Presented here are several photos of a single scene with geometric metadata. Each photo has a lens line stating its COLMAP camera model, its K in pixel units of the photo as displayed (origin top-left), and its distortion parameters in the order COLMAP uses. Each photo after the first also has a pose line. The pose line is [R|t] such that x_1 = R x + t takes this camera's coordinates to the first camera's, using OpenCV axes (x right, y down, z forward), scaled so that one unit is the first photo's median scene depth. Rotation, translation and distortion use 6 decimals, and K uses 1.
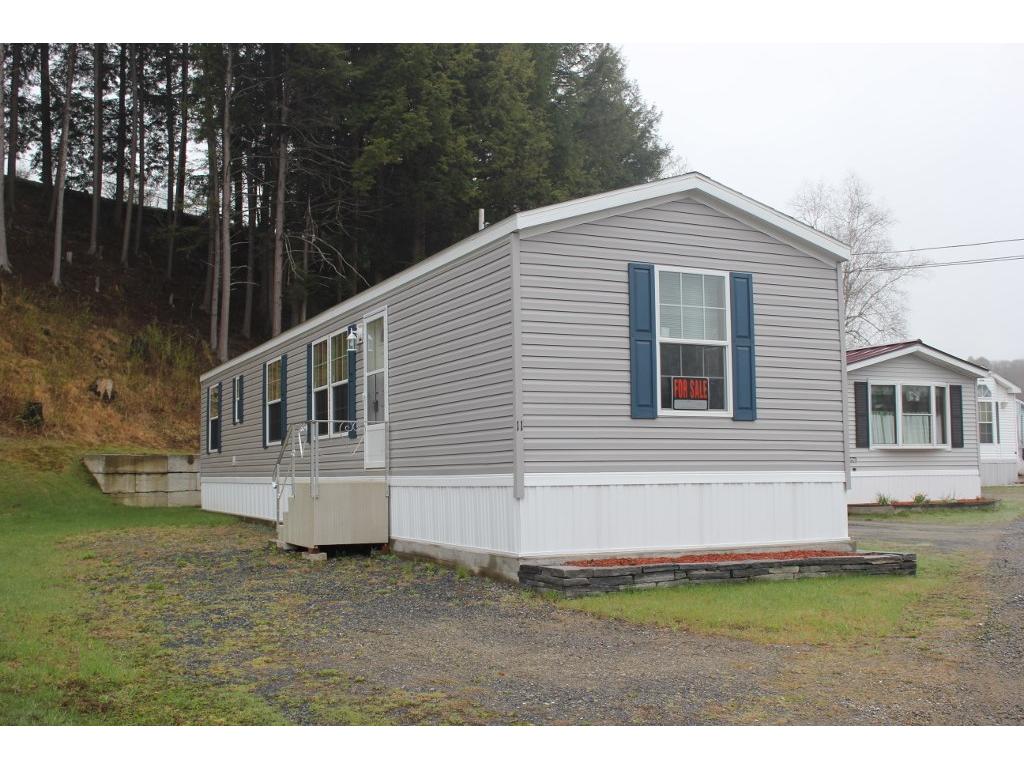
lens RADIAL K [[1096.5, 0, 512.0], [0, 1096.5, 384.0], [0, 0, 1]] dist [-0.073359, 0.001224]
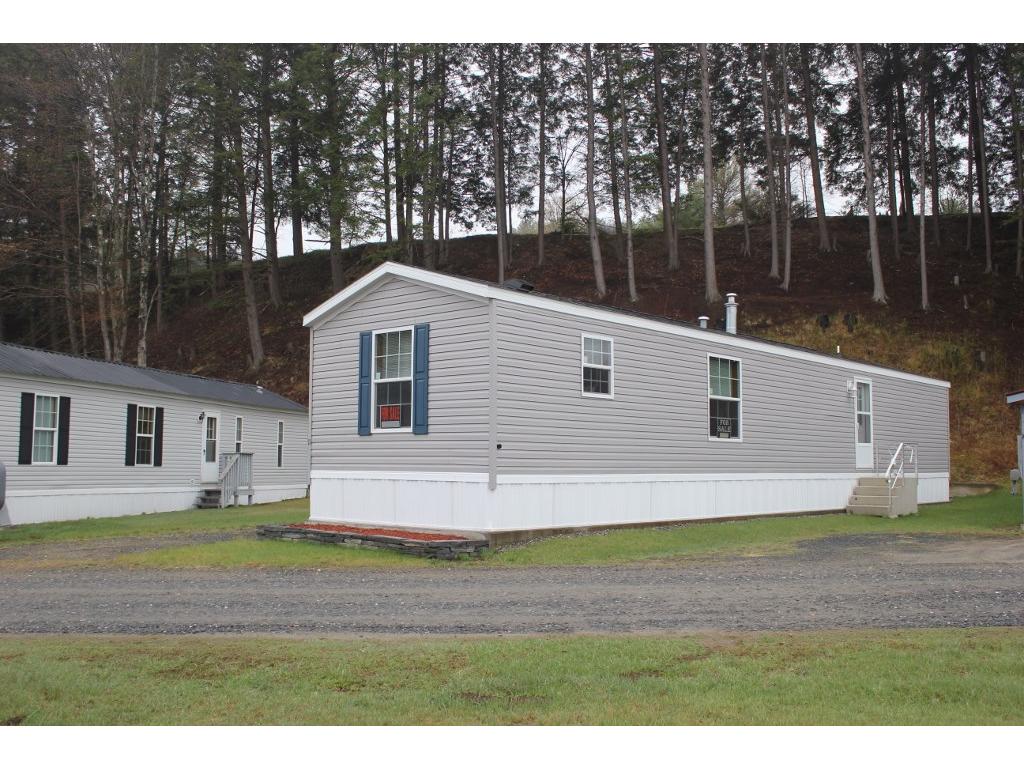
lens RADIAL K [[987.5, 0, 512.0], [0, 987.5, 384.0], [0, 0, 1]] dist [-0.089653, 0.010195]
pose [[0.388817, -0.066705, -0.918897, 1.407749], [0.064262, 0.996910, -0.045177, 0.034590], [0.919071, -0.041484, 0.391902, 0.642236]]
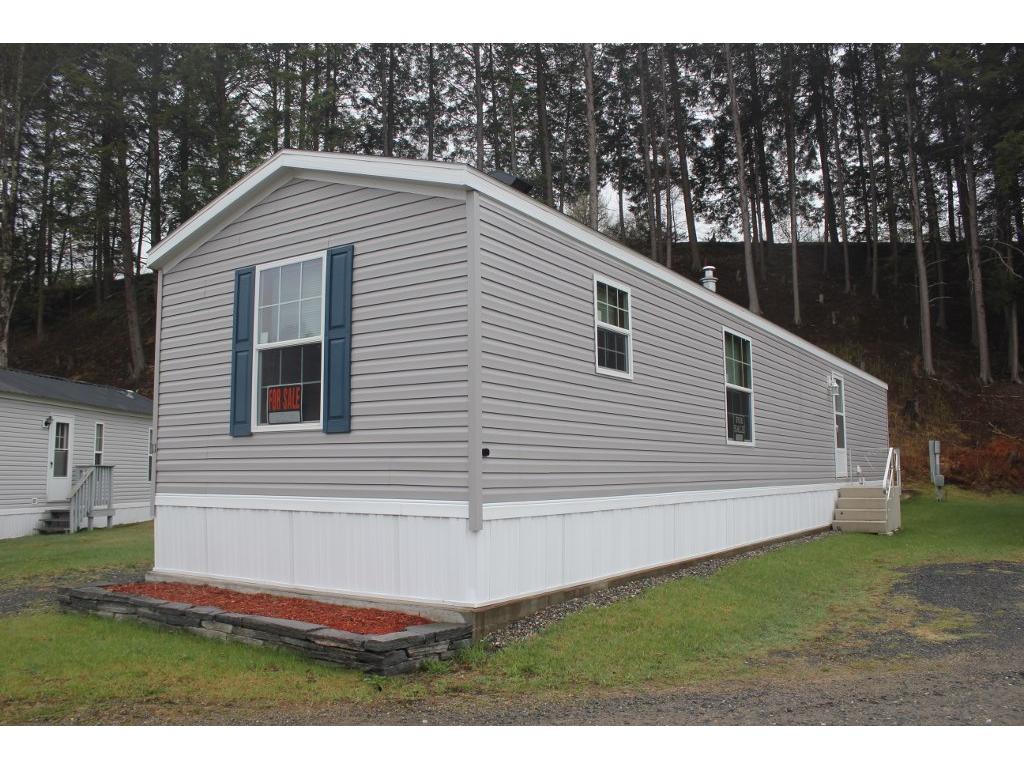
lens RADIAL K [[846.8, 0, 512.0], [0, 846.8, 384.0], [0, 0, 1]] dist [-0.176113, 0.182857]
pose [[0.524441, -0.086721, -0.847019, 0.807942], [0.069653, 0.995835, -0.058831, 0.043426], [0.848593, -0.028144, 0.528297, 0.805363]]
